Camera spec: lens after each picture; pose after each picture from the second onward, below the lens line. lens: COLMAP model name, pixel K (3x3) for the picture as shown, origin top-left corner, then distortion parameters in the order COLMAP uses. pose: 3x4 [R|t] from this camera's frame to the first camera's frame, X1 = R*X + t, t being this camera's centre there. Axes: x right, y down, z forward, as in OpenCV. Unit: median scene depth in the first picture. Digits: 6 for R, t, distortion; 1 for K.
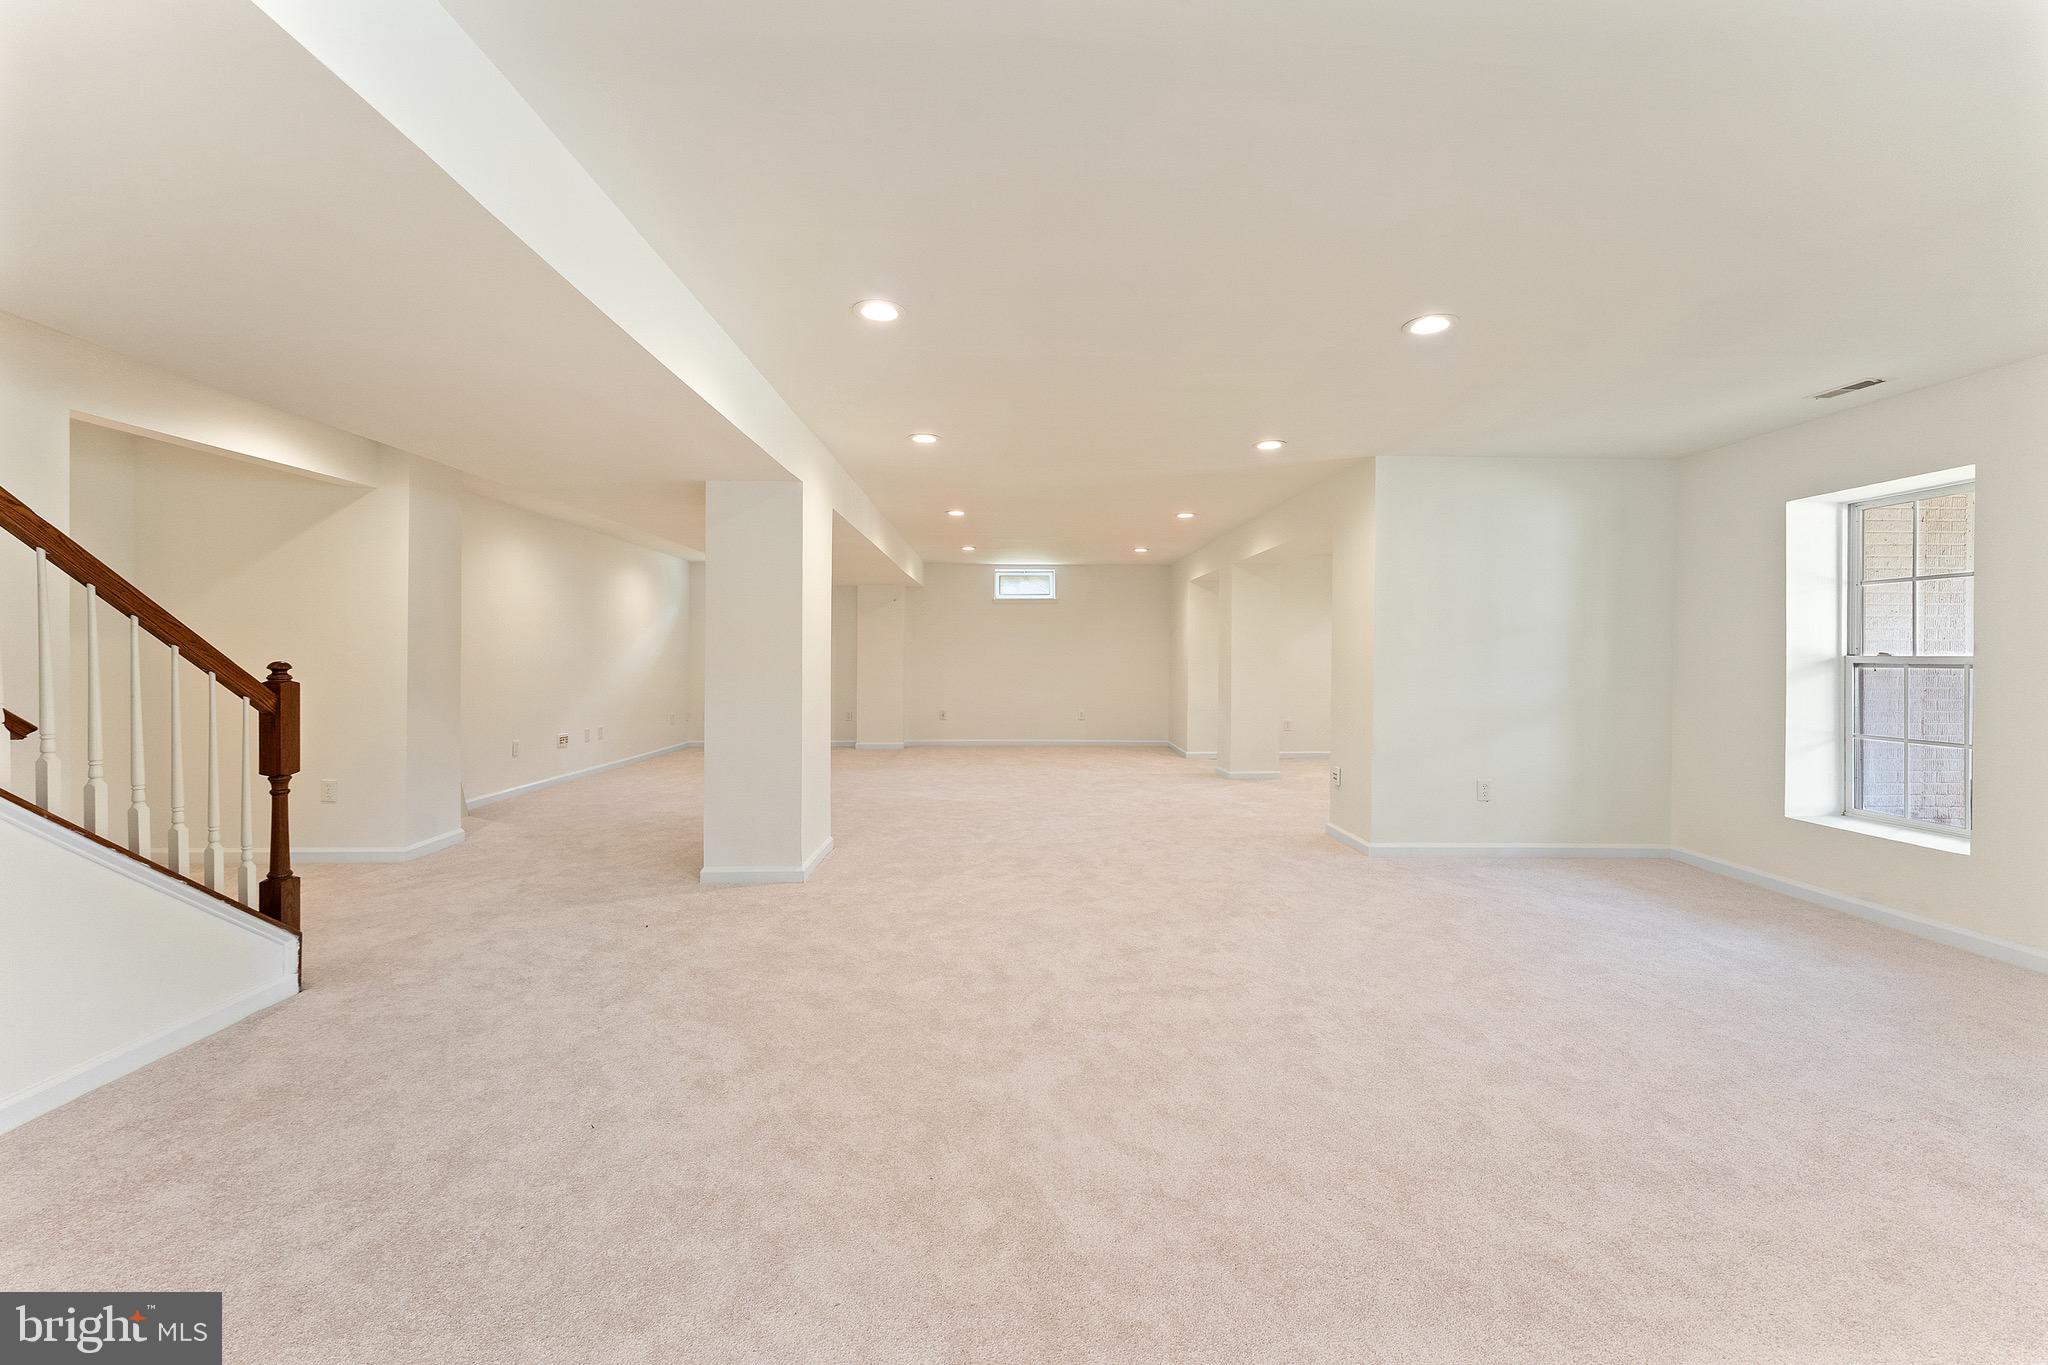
lens RADIAL K [[833.8, 0, 957.8], [0, 833.8, 673.3], [0, 0, 1]] dist [0.000483, 0.000015]
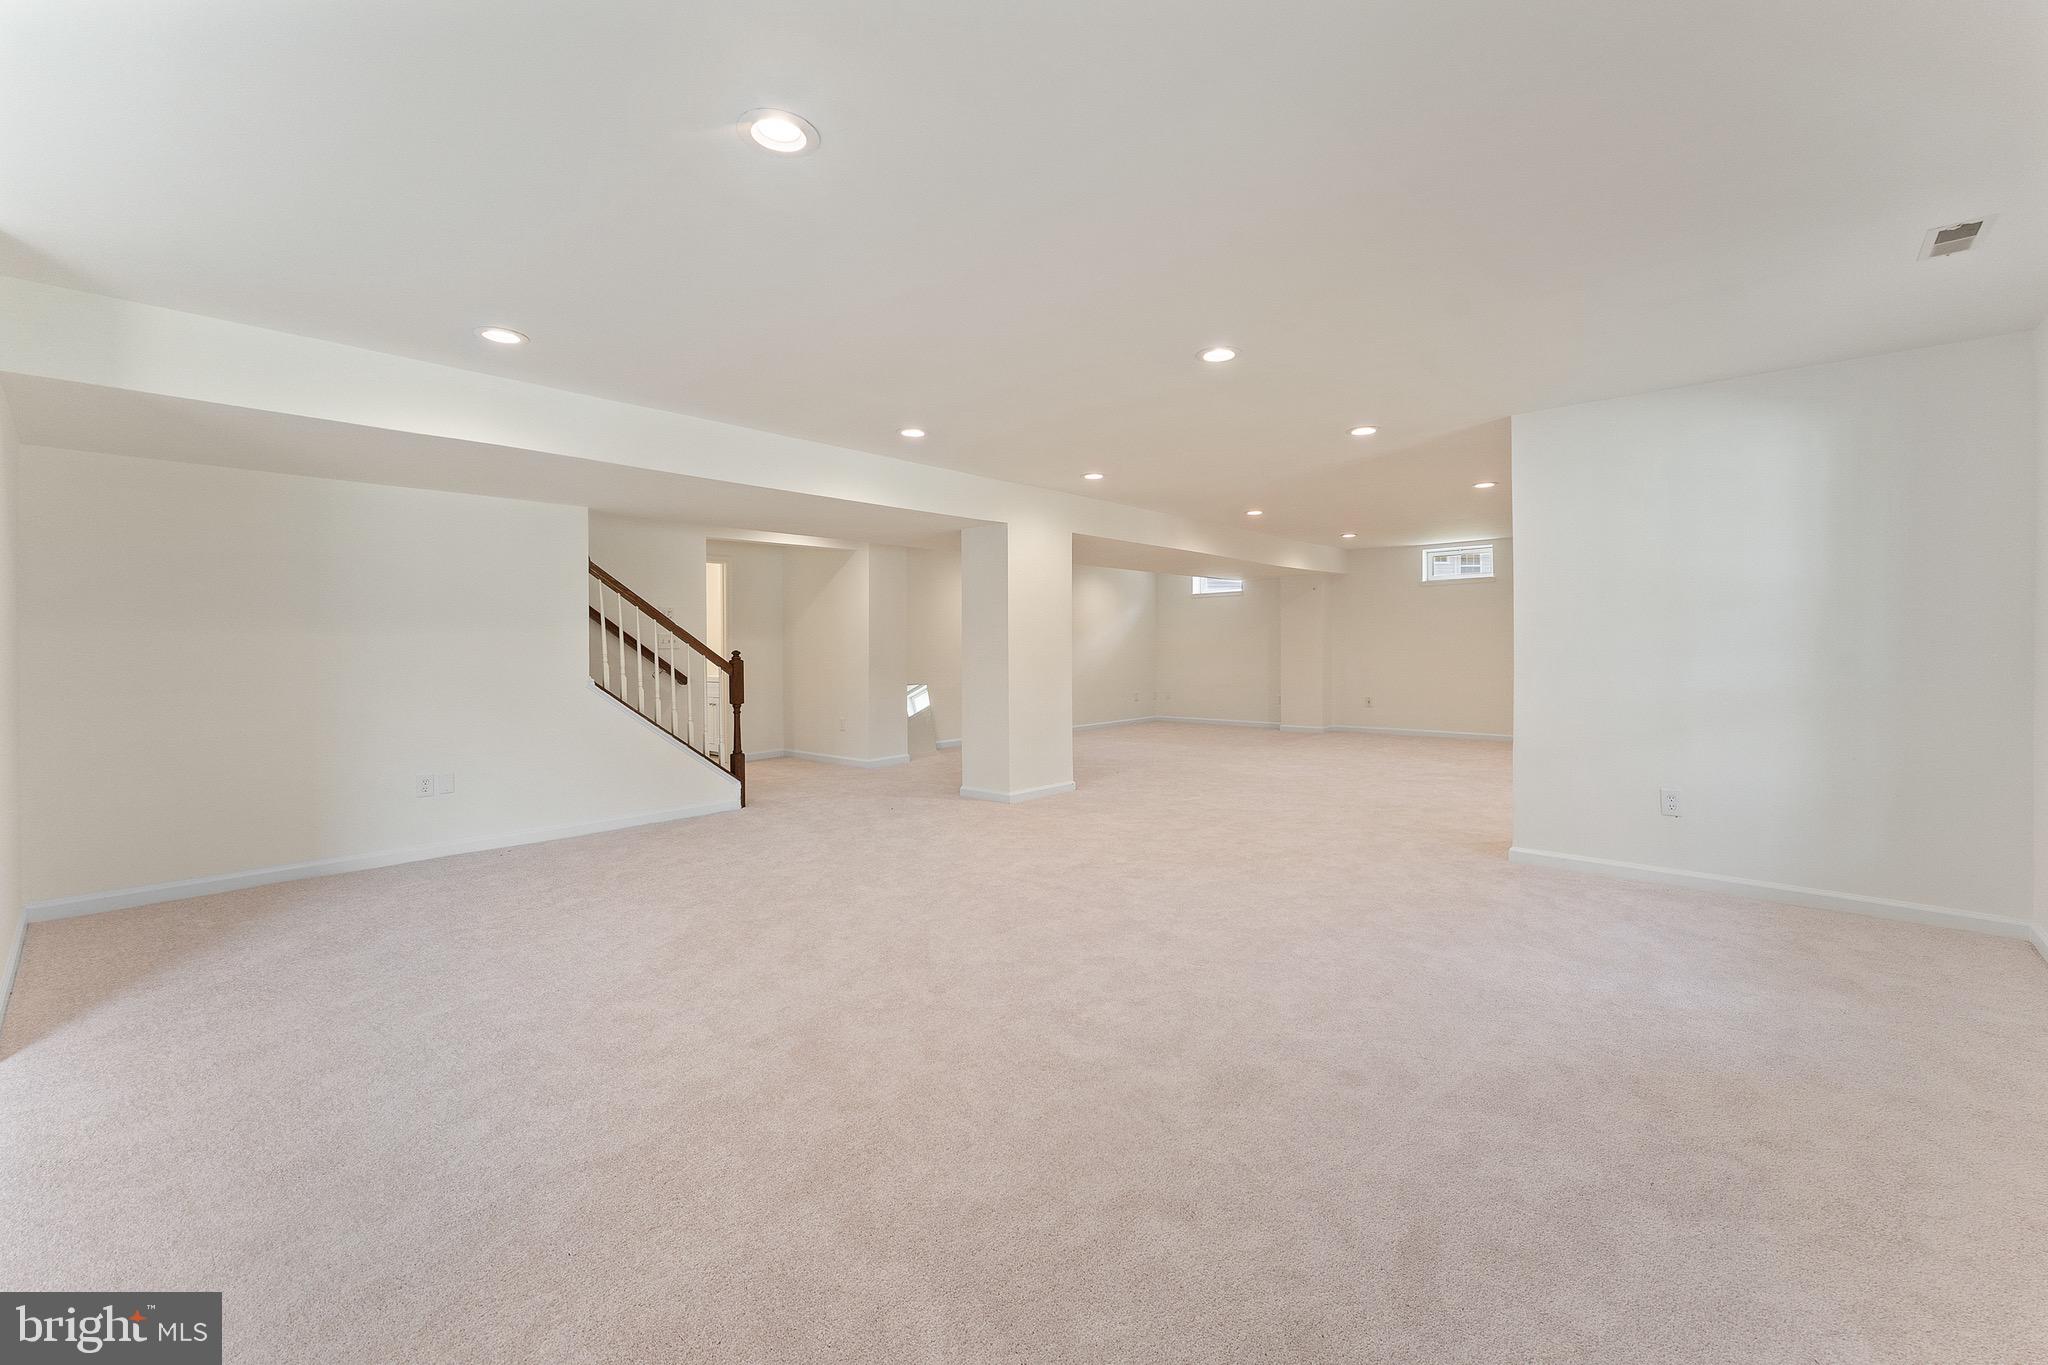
lens RADIAL K [[817.2, 0, 1022.3], [0, 817.2, 653.8], [0, 0, 1]] dist [0.001172, 0.000109]
pose [[0.726753, -0.003655, -0.686889, 0.786326], [-0.002767, 0.999962, -0.008248, 0.006907], [0.686893, 0.007895, 0.726716, 0.005193]]
